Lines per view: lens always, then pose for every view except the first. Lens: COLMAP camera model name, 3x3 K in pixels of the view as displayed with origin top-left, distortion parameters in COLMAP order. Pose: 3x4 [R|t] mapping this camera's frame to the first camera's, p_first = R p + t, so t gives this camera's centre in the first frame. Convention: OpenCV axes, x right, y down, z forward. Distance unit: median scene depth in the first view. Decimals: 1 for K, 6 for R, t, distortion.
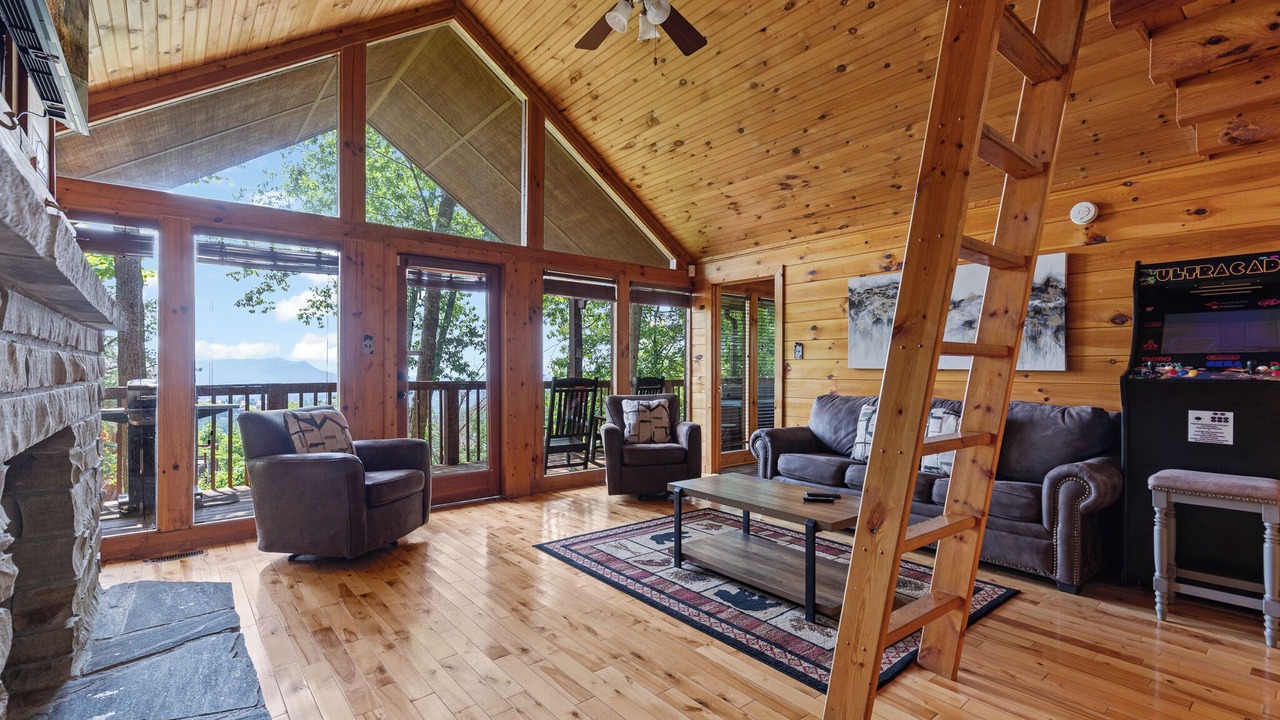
lens RADIAL K [[587.5, 0, 644.5], [0, 587.5, 373.6], [0, 0, 1]] dist [-0.002572, -0.001048]
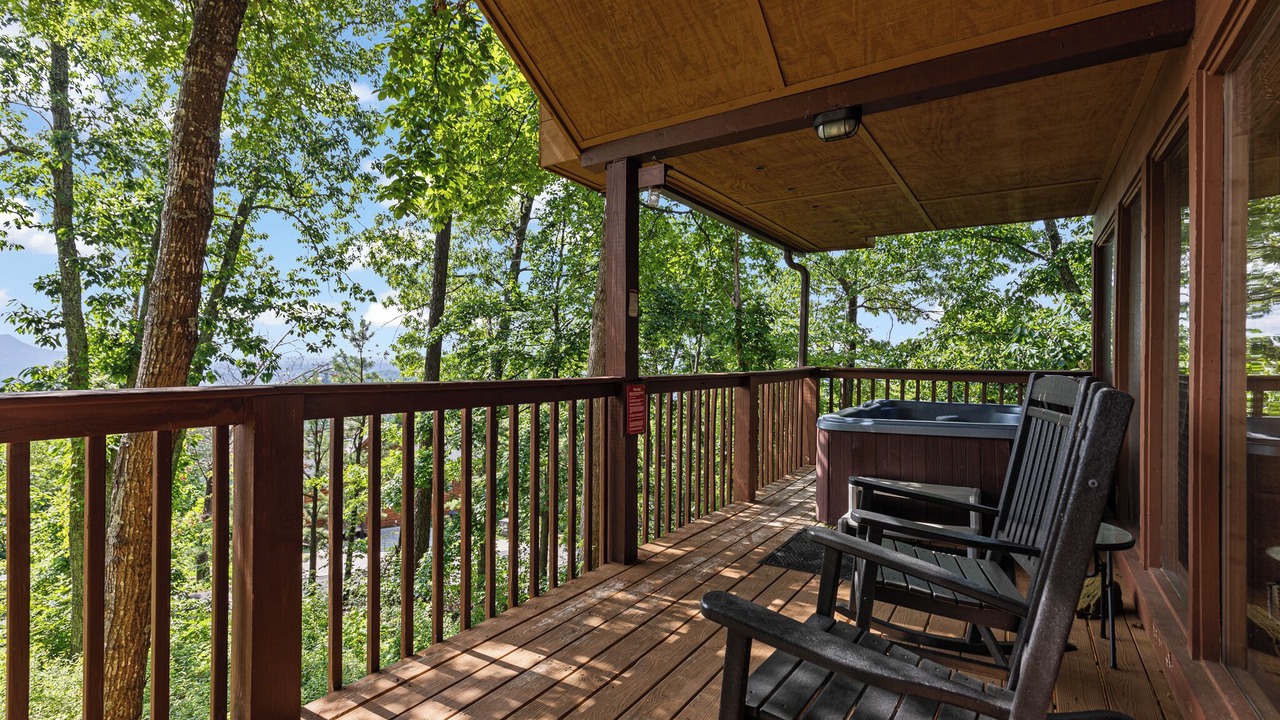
lens RADIAL K [[585.2, 0, 640.0], [0, 585.2, 360.0], [0, 0, 1]] dist [0.000593, -0.000268]
pose [[0.956178, 0.006224, 0.292718, -0.351125], [-0.008603, 0.999940, 0.006841, -0.005205], [-0.292658, -0.009059, 0.956174, 1.001814]]
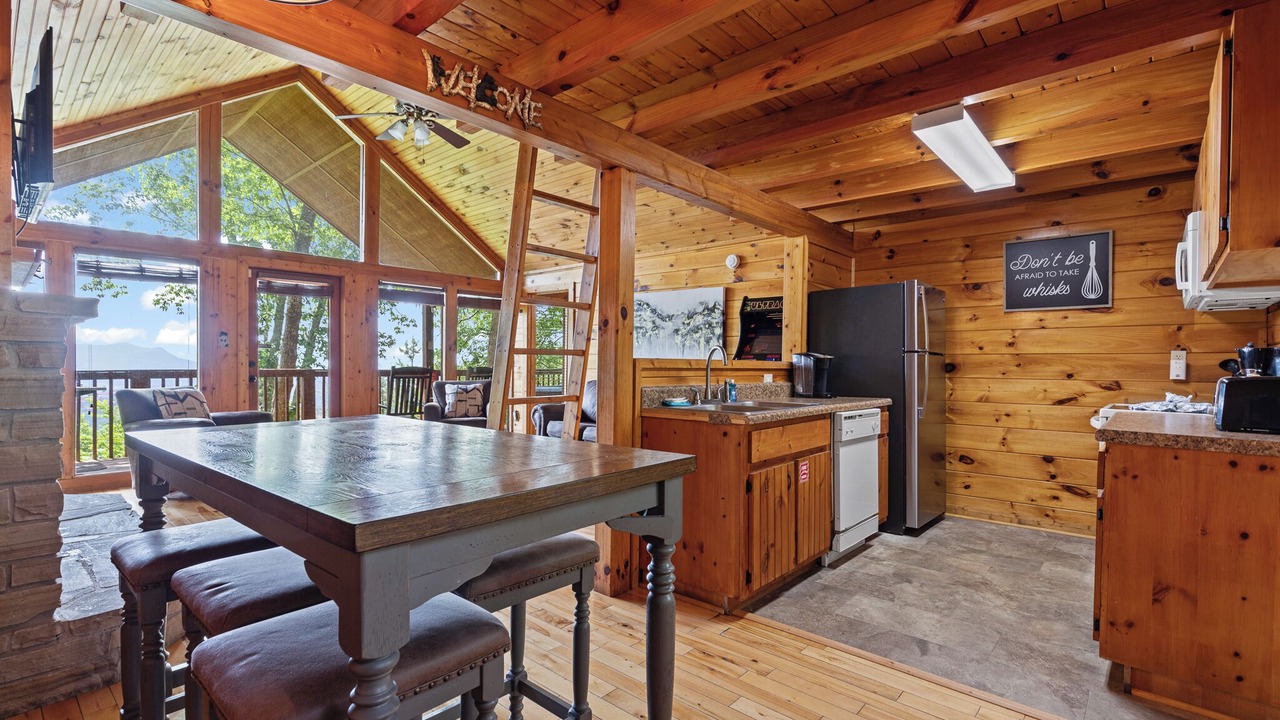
lens RADIAL K [[587.5, 0, 644.5], [0, 587.5, 373.6], [0, 0, 1]] dist [-0.002572, -0.001048]
pose [[0.986214, 0.005216, 0.165395, 0.192036], [-0.007658, 0.999871, 0.014133, 0.000569], [-0.165299, -0.015204, 0.986126, -0.356745]]
